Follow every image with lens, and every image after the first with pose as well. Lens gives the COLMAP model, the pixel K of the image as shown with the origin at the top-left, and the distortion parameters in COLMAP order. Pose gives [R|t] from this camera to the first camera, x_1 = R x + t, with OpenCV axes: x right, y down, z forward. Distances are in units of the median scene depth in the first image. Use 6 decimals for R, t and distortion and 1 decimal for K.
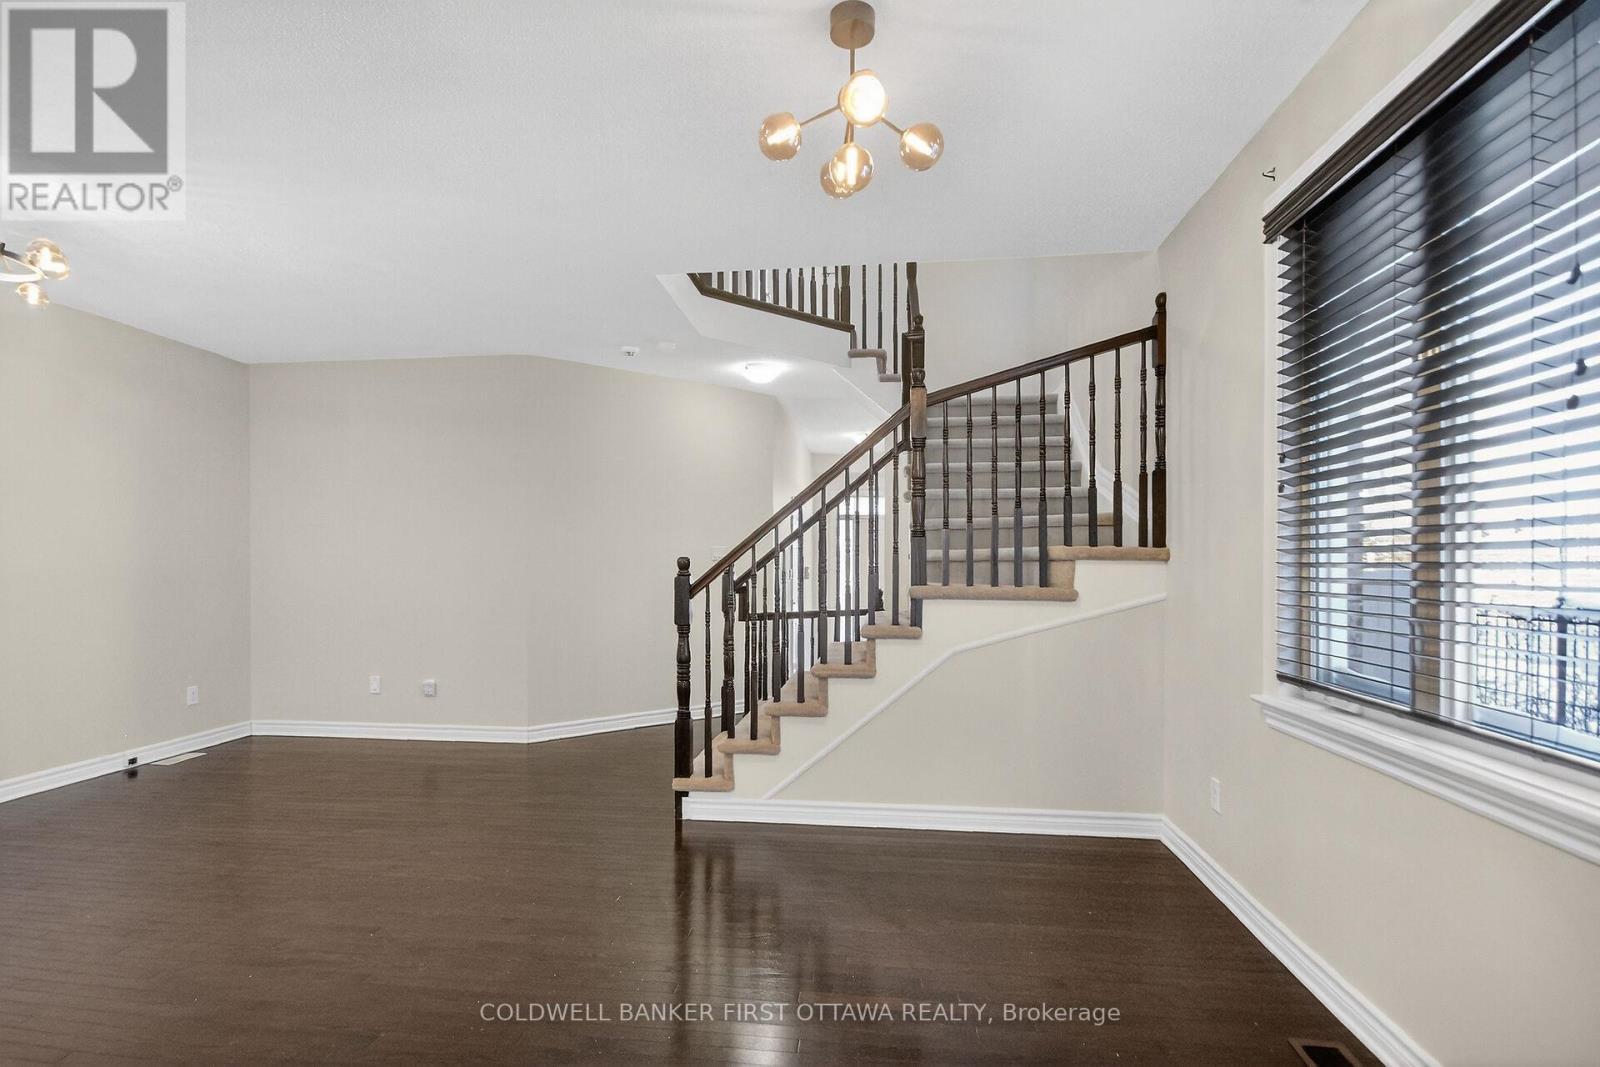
lens RADIAL K [[753.6, 0, 799.0], [0, 753.6, 554.1], [0, 0, 1]] dist [0.003242, 0.000427]
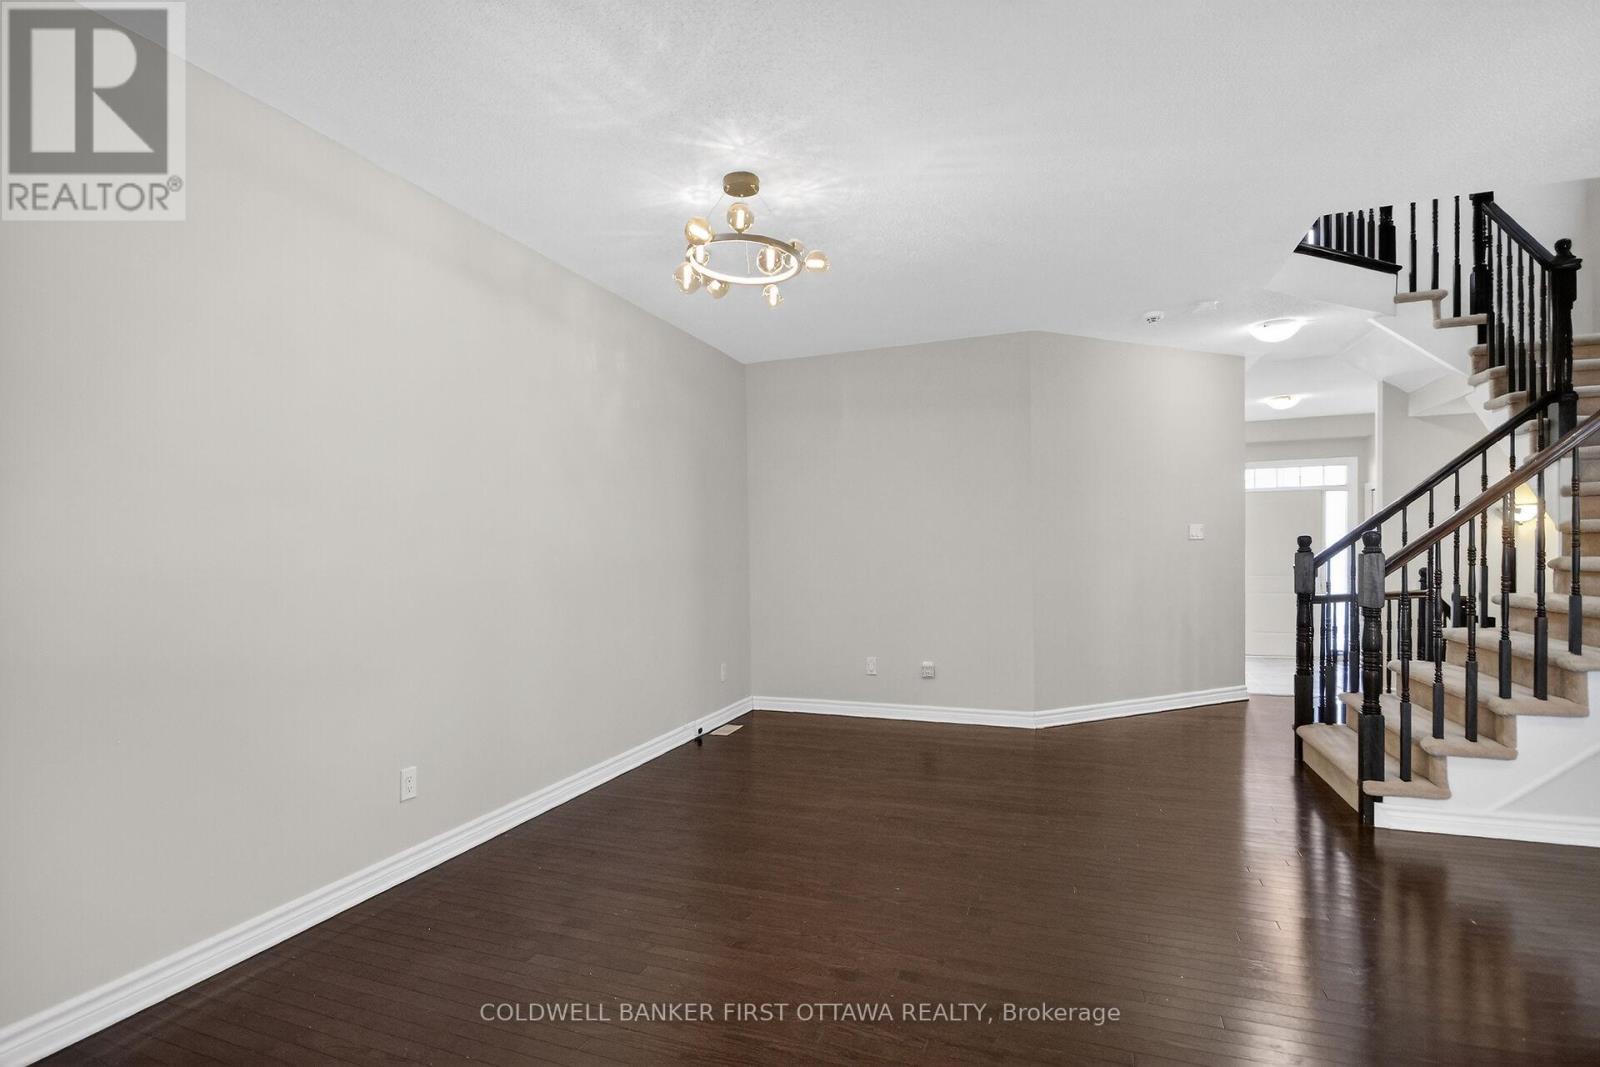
lens RADIAL K [[742.7, 0, 798.7], [0, 742.7, 548.0], [0, 0, 1]] dist [-0.000140, 0.000047]
pose [[0.968064, -0.017164, -0.250117, -0.468188], [0.018826, 0.999814, 0.004255, 0.007022], [0.249997, -0.008827, 0.968206, -0.006957]]
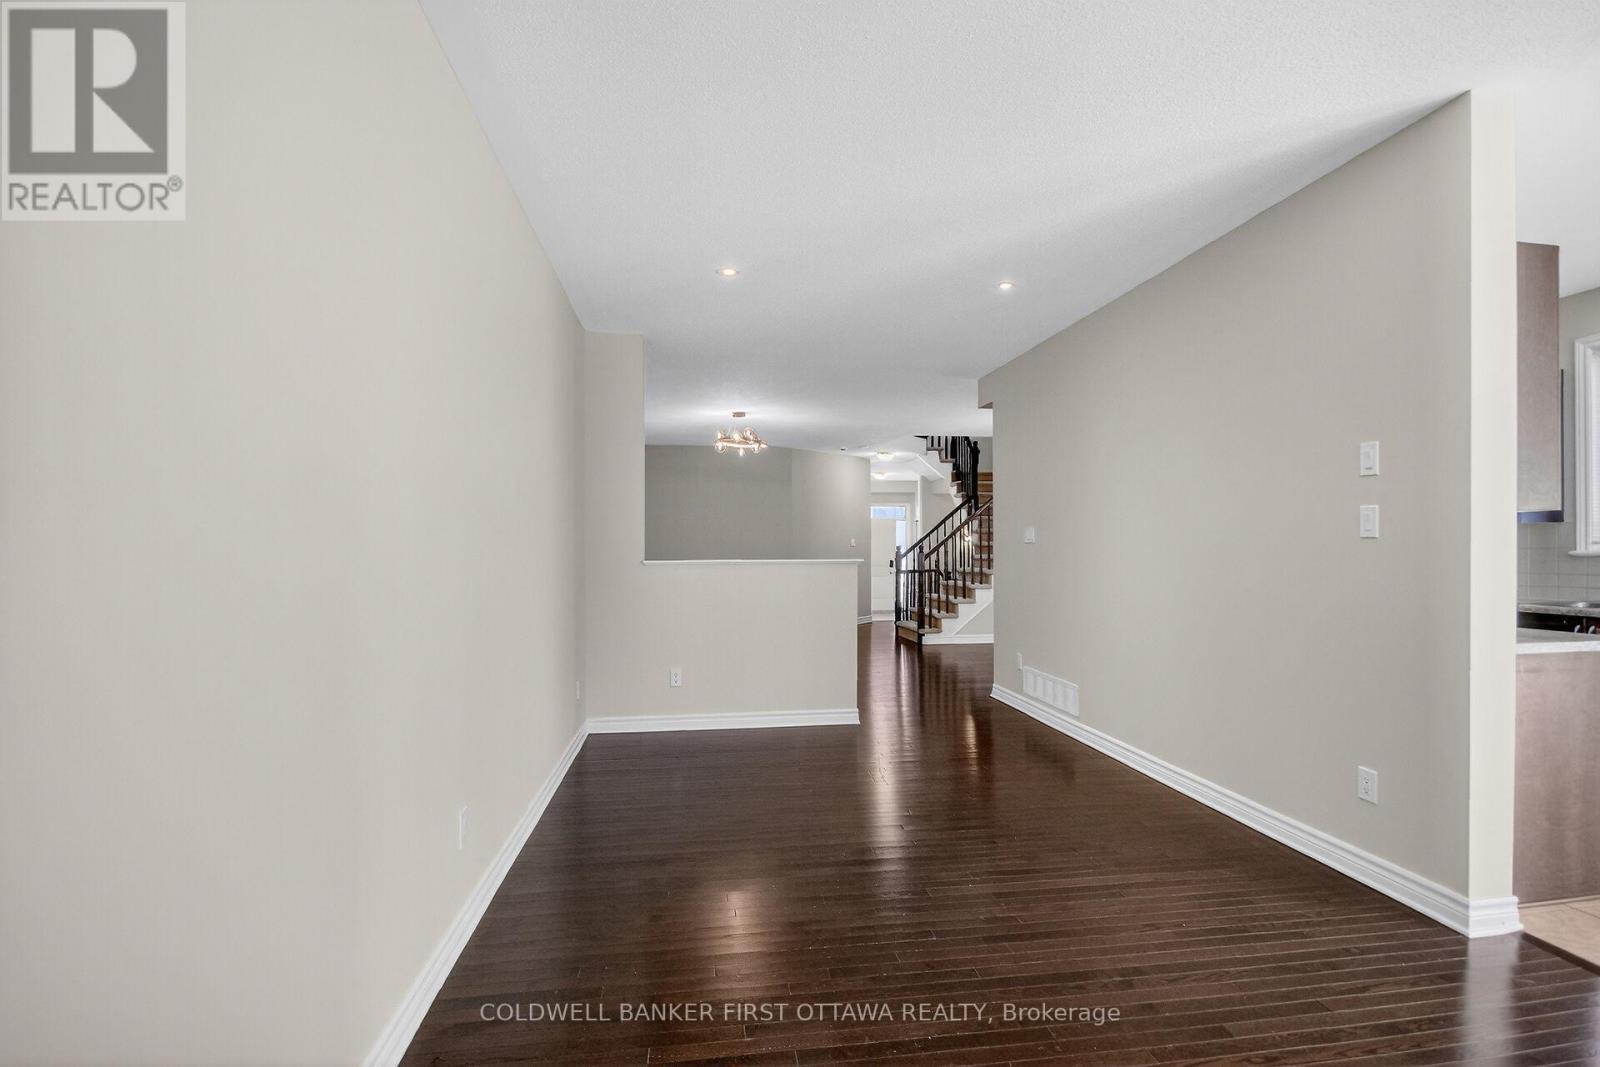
lens RADIAL K [[772.9, 0, 807.8], [0, 772.9, 515.4], [0, 0, 1]] dist [0.000253, 0.000018]
pose [[0.963924, 0.002359, 0.266167, -0.991113], [0.011859, 0.998587, -0.051799, 0.032699], [-0.265913, 0.053087, 0.962534, -1.175310]]
